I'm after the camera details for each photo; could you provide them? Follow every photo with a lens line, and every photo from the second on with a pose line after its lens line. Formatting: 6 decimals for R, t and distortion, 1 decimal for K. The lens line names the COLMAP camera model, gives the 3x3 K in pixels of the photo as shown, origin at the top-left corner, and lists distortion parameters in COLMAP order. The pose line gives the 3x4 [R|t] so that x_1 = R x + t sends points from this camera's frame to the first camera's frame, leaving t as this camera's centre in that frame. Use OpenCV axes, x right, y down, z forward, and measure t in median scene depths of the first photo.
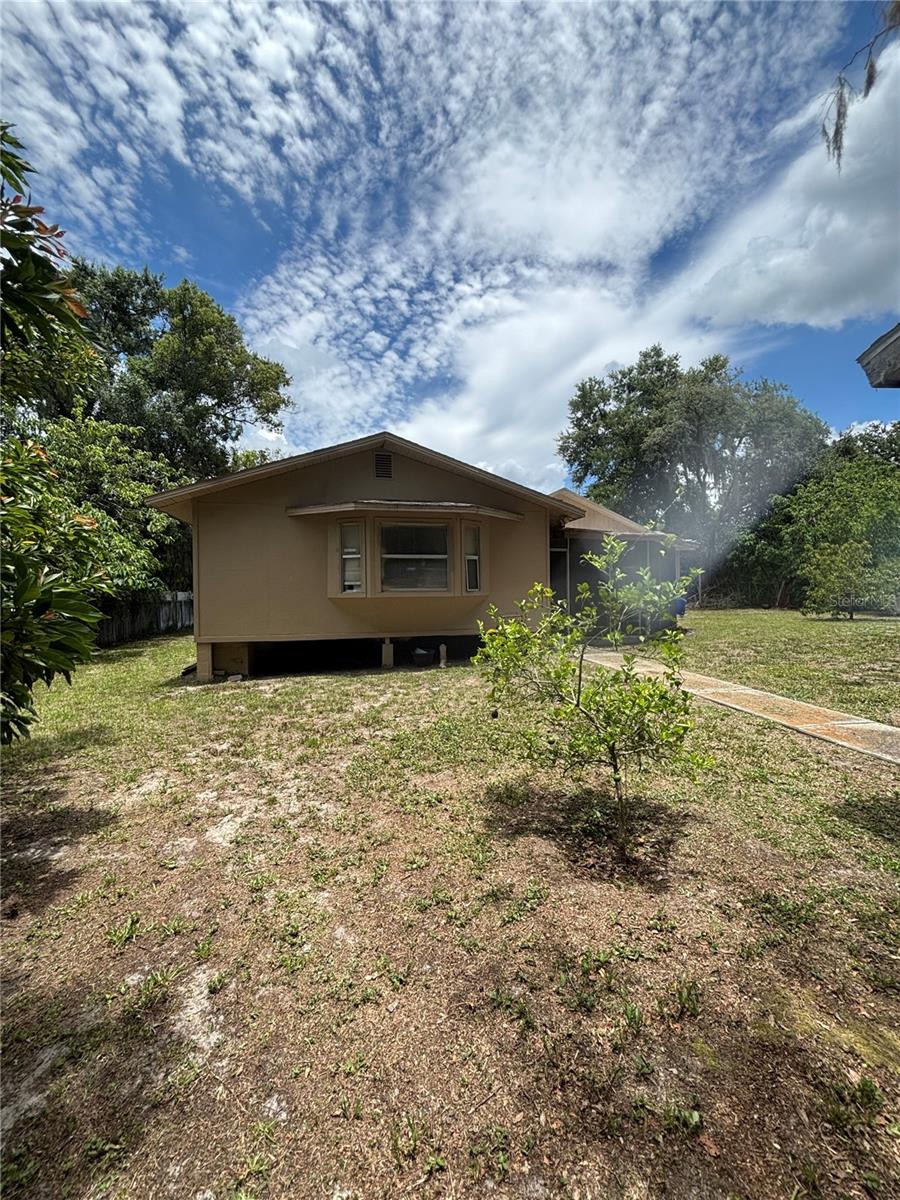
lens RADIAL K [[482.3, 0, 451.6], [0, 482.3, 600.1], [0, 0, 1]] dist [-0.001288, 0.000918]
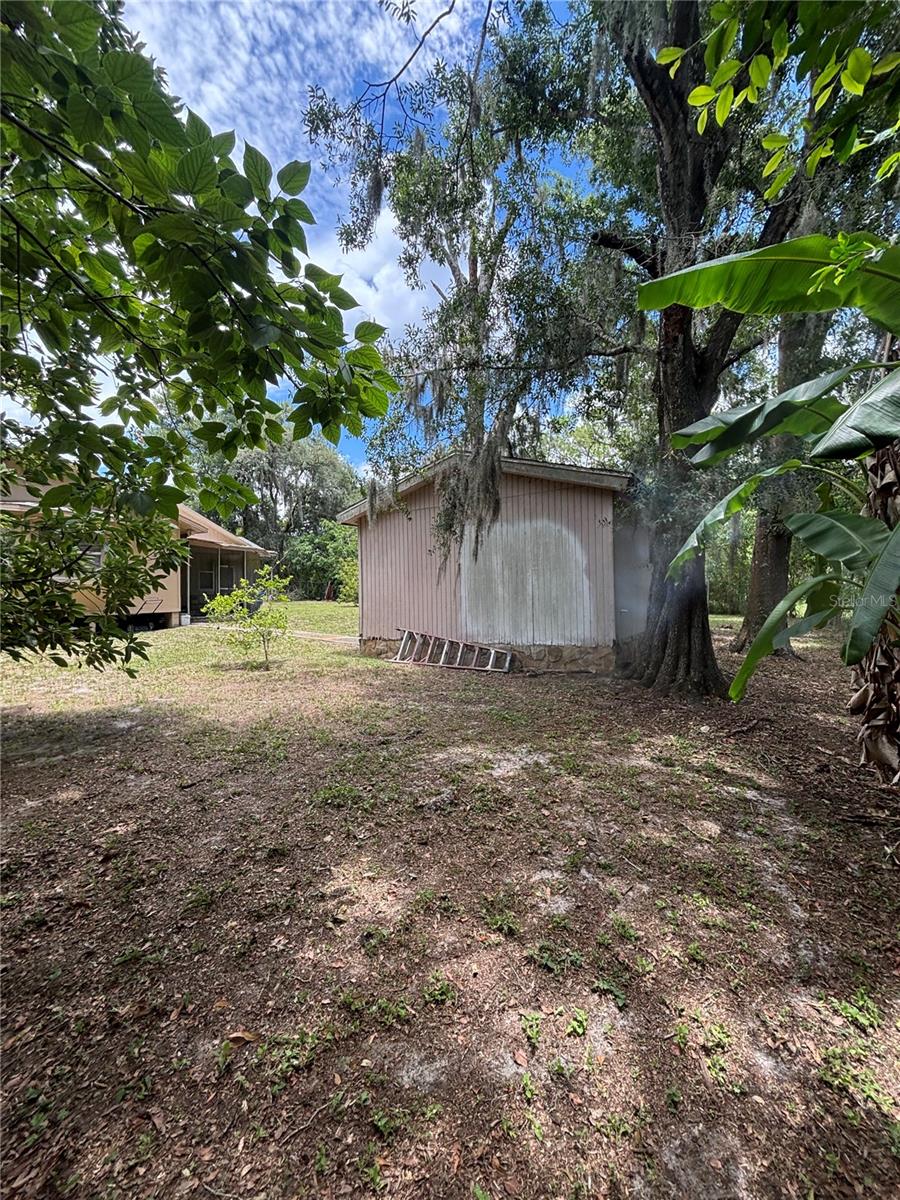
lens RADIAL K [[482.3, 0, 456.6], [0, 482.3, 615.0], [0, 0, 1]] dist [-0.001288, 0.000918]
pose [[0.661586, -0.033104, 0.749138, -0.140768], [0.004940, 0.999196, 0.039792, 0.005934], [-0.749853, -0.022625, 0.661218, -0.232290]]
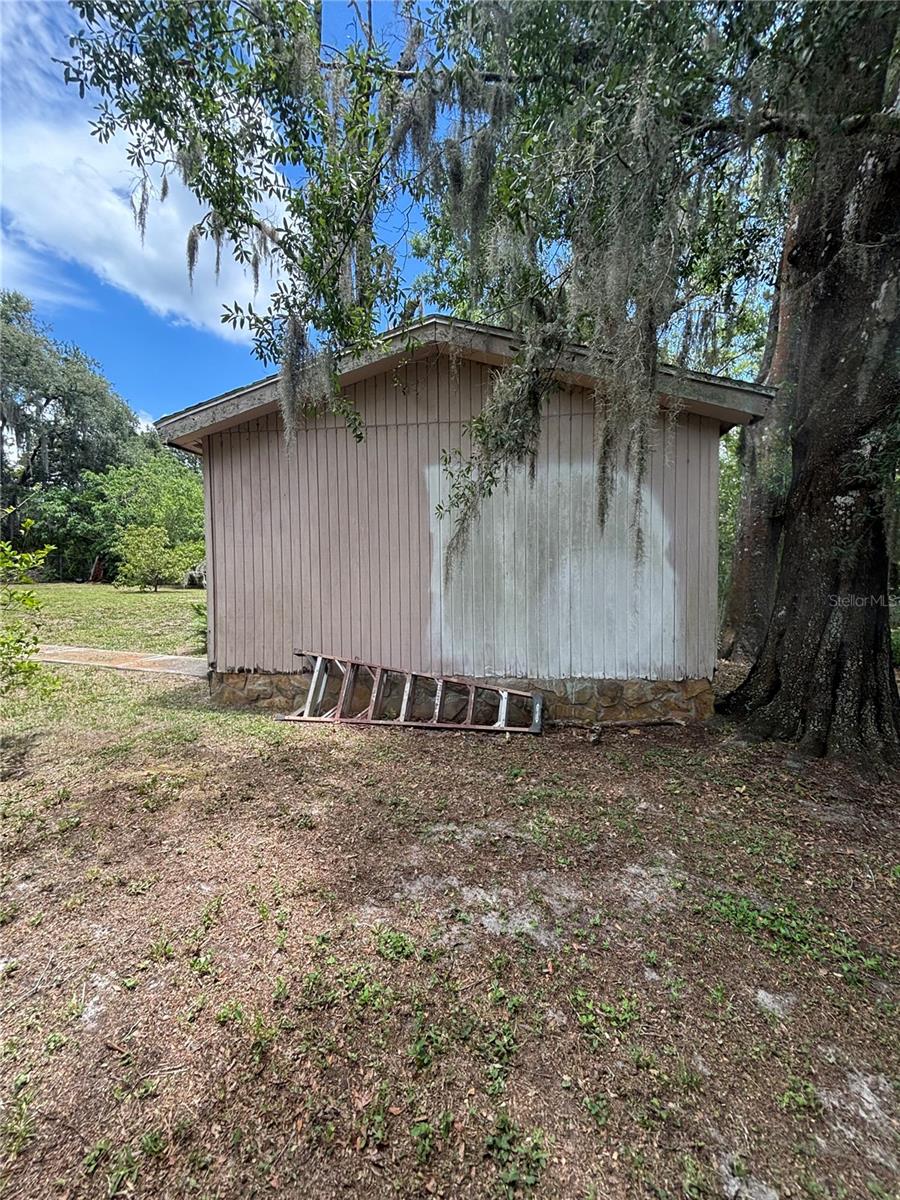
lens RADIAL K [[482.3, 0, 454.2], [0, 482.3, 592.1], [0, 0, 1]] dist [-0.001288, 0.000918]
pose [[0.321224, -0.020387, 0.946784, -0.049570], [-0.013153, 0.999576, 0.025986, 0.001172], [-0.946912, -0.020801, 0.320820, -0.063771]]
